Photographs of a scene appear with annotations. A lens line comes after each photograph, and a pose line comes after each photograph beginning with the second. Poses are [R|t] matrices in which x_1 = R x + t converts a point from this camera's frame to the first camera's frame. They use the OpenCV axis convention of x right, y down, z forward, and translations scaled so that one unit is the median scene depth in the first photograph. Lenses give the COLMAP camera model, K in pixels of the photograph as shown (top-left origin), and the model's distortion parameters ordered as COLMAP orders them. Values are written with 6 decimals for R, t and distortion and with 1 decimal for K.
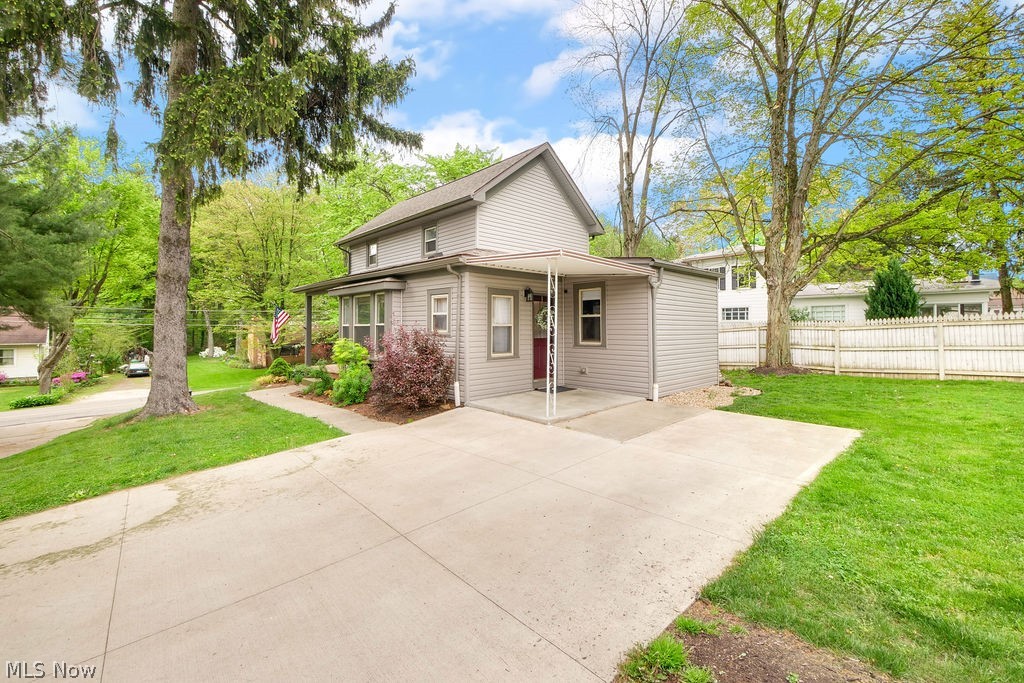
lens RADIAL K [[444.6, 0, 522.8], [0, 444.6, 334.3], [0, 0, 1]] dist [-0.004080, -0.000224]
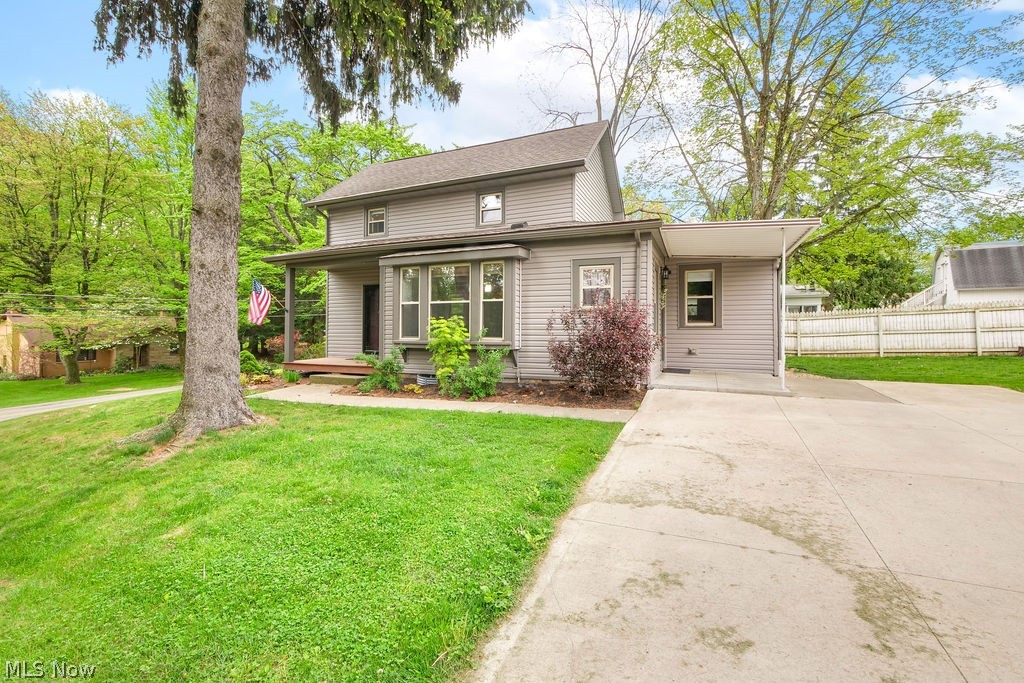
lens RADIAL K [[444.6, 0, 513.3], [0, 444.6, 339.3], [0, 0, 1]] dist [-0.004080, -0.000224]
pose [[0.923191, -0.003323, 0.384327, -0.623319], [0.001970, 0.999990, 0.003913, 0.048659], [-0.384336, -0.002856, 0.923189, 0.230676]]
